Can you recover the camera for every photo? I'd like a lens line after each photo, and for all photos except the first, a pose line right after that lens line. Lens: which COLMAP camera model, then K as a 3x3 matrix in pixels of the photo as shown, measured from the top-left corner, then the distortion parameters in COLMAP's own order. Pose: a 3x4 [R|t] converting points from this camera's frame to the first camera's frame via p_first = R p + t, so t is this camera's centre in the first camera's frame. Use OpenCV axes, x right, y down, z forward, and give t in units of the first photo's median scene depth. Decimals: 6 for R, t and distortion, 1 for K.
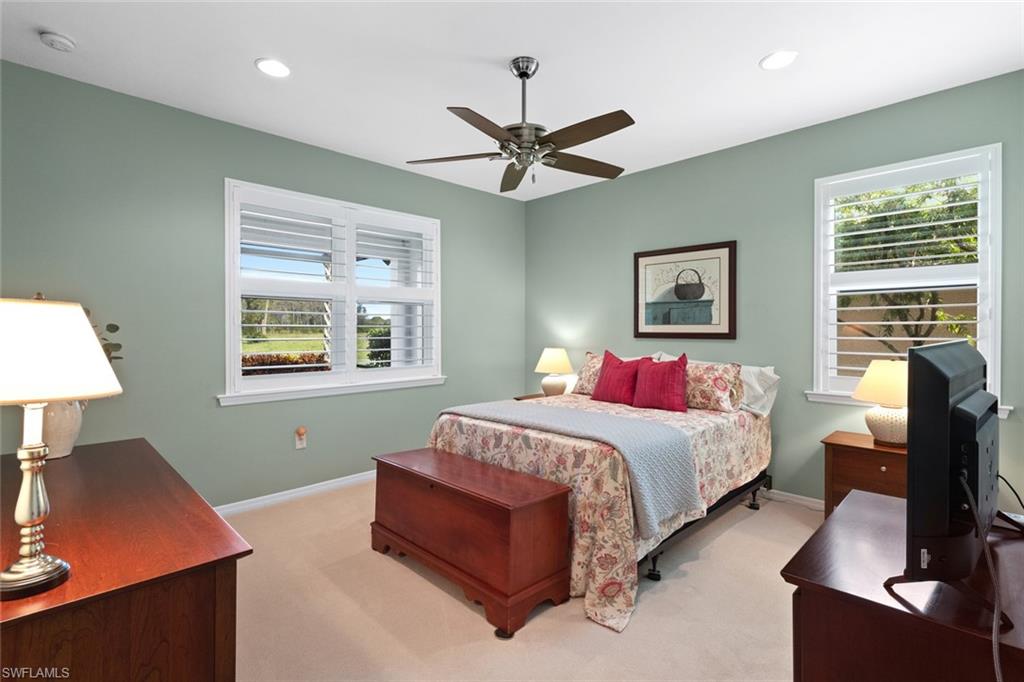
lens RADIAL K [[473.0, 0, 512.2], [0, 473.0, 335.4], [0, 0, 1]] dist [0.003846, 0.002097]
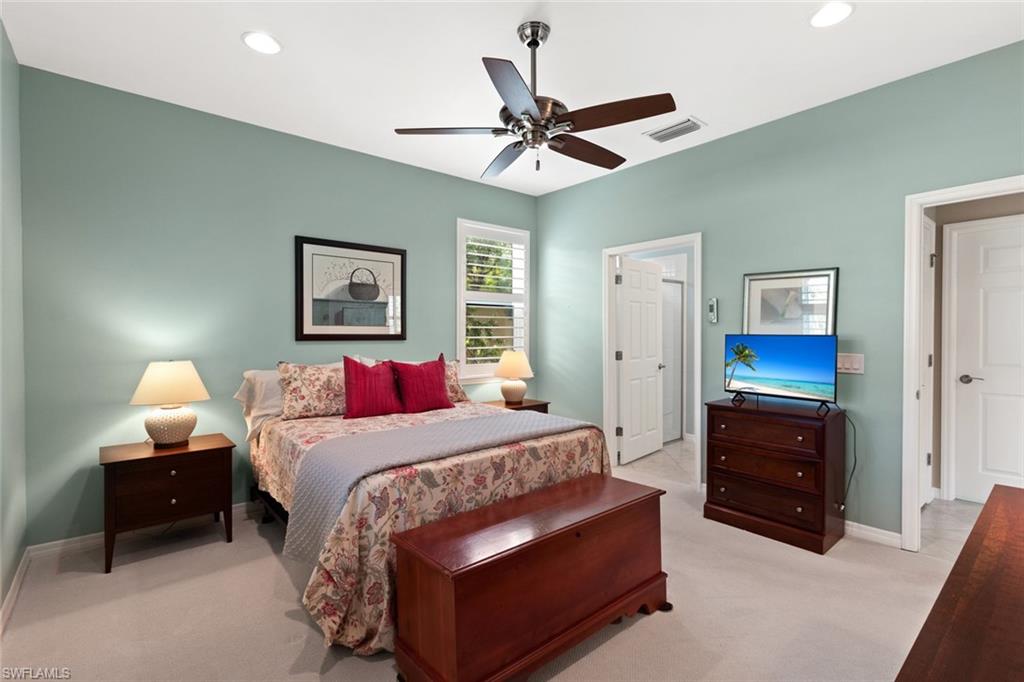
lens RADIAL K [[473.0, 0, 512.9], [0, 473.0, 339.3], [0, 0, 1]] dist [0.003846, 0.002097]
pose [[0.072035, -0.012549, 0.997323, -0.591706], [0.012003, 0.999859, 0.011714, -0.003616], [-0.997330, 0.011127, 0.072176, 0.662244]]
